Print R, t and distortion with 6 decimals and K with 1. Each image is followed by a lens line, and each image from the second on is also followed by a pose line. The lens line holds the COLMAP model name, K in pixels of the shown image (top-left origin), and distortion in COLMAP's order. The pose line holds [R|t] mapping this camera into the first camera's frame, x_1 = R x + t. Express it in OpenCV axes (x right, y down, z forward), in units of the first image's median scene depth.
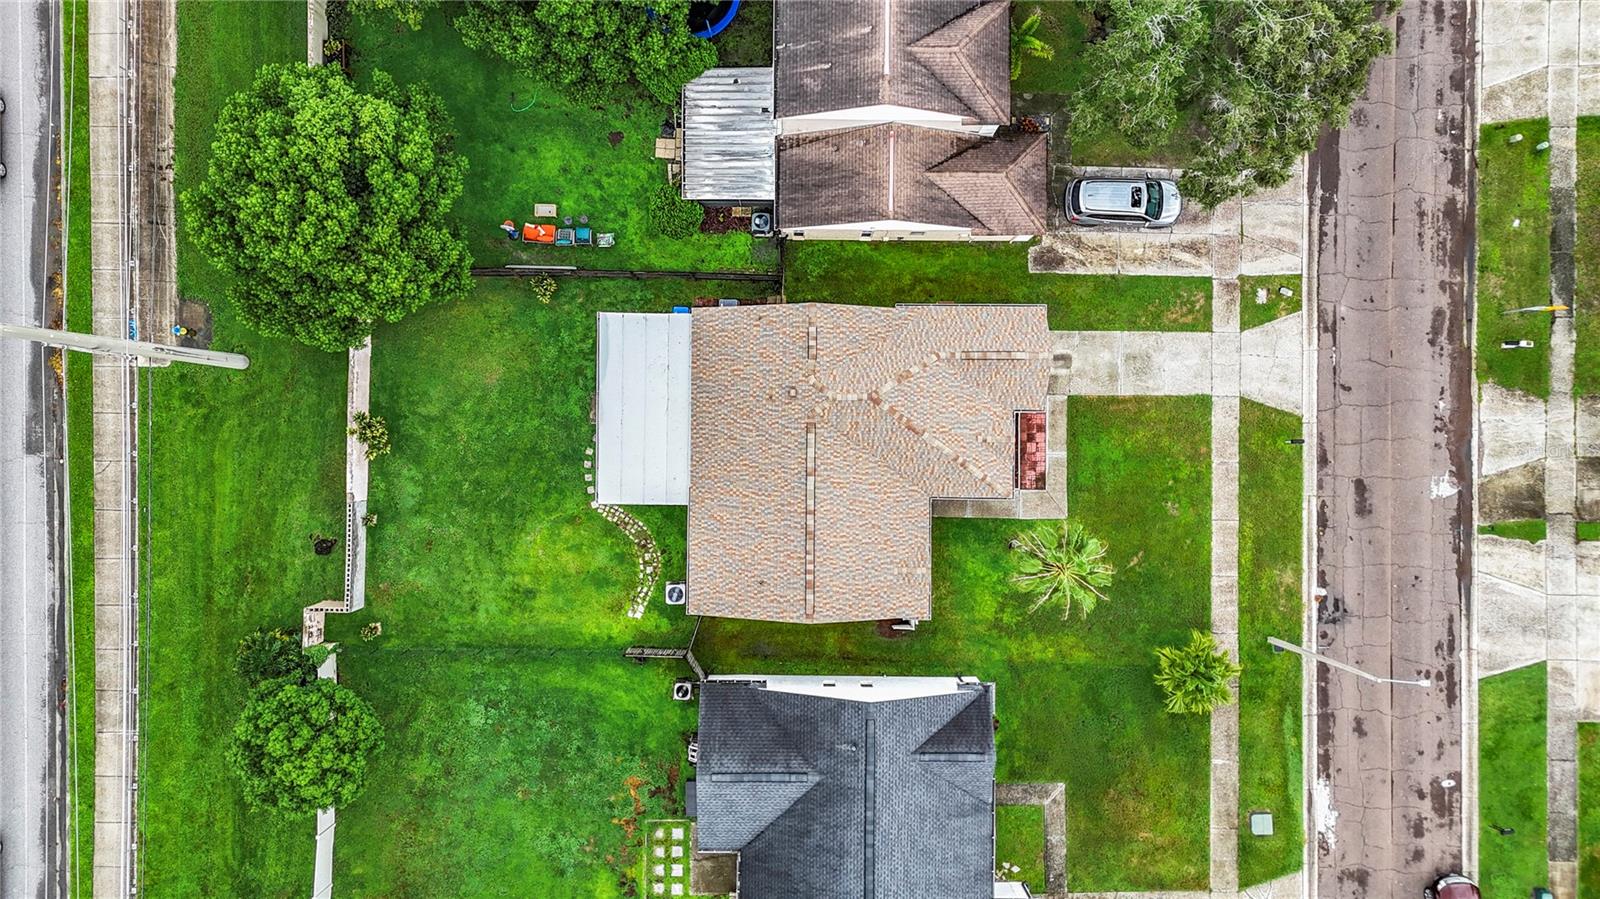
lens RADIAL K [[1210.3, 0, 797.6], [0, 1210.3, 431.5], [0, 0, 1]] dist [0.035006, -0.017624]
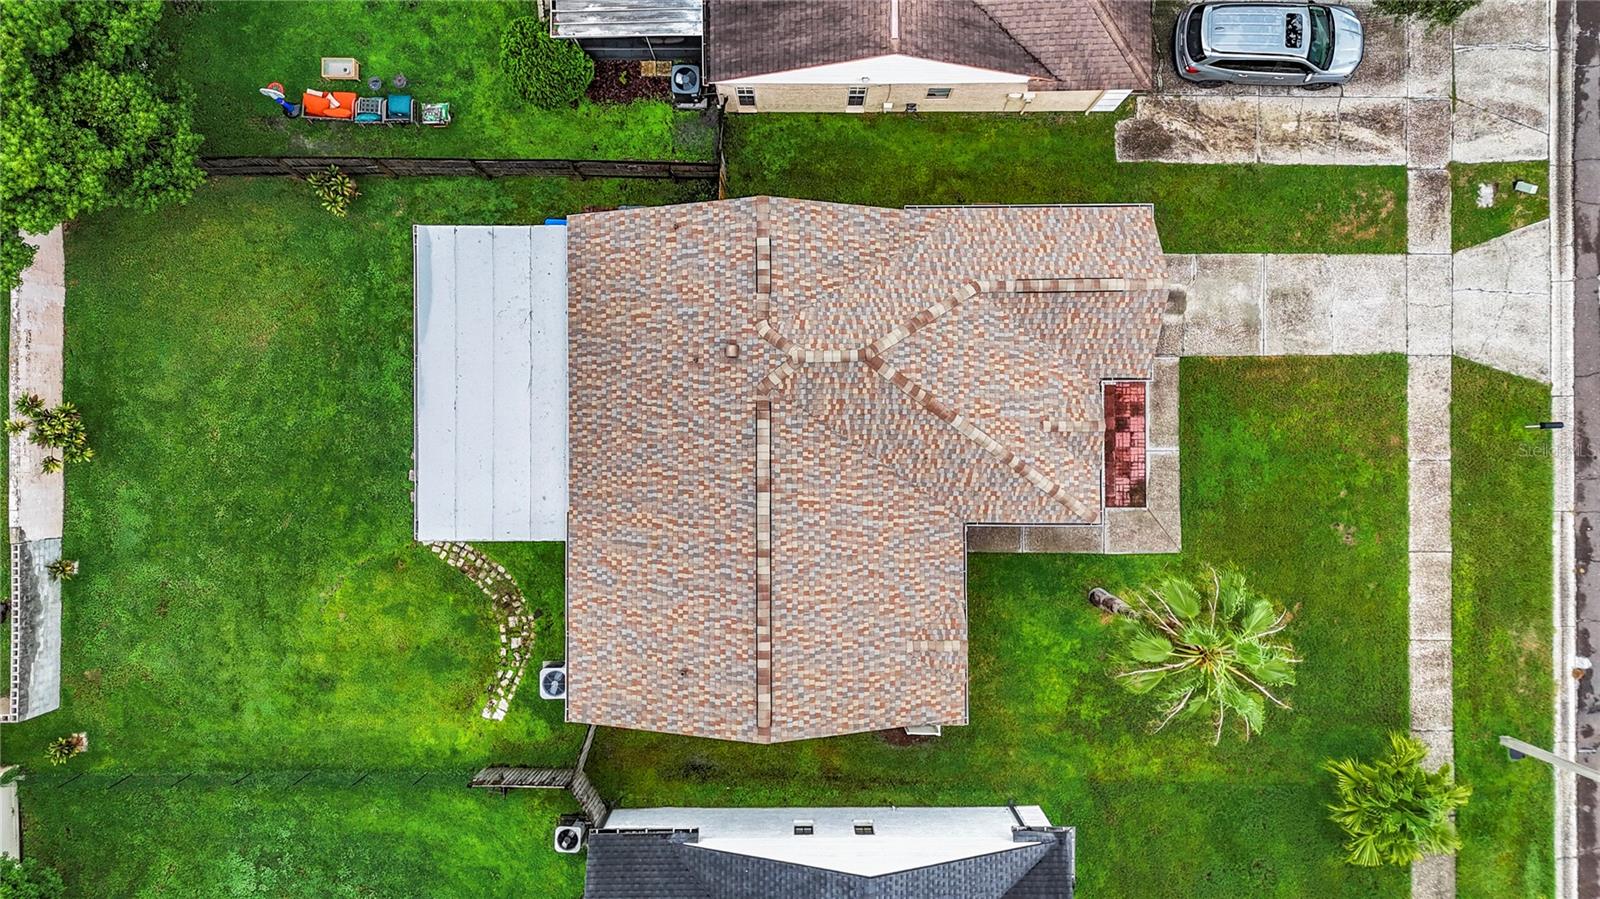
lens RADIAL K [[1210.3, 0, 808.8], [0, 1210.3, 447.9], [0, 0, 1]] dist [0.035006, -0.017624]
pose [[0.999927, -0.011799, 0.002615, 0.028567], [0.011767, 0.999859, 0.012011, 0.007690], [-0.002757, -0.011979, 0.999924, 0.372262]]
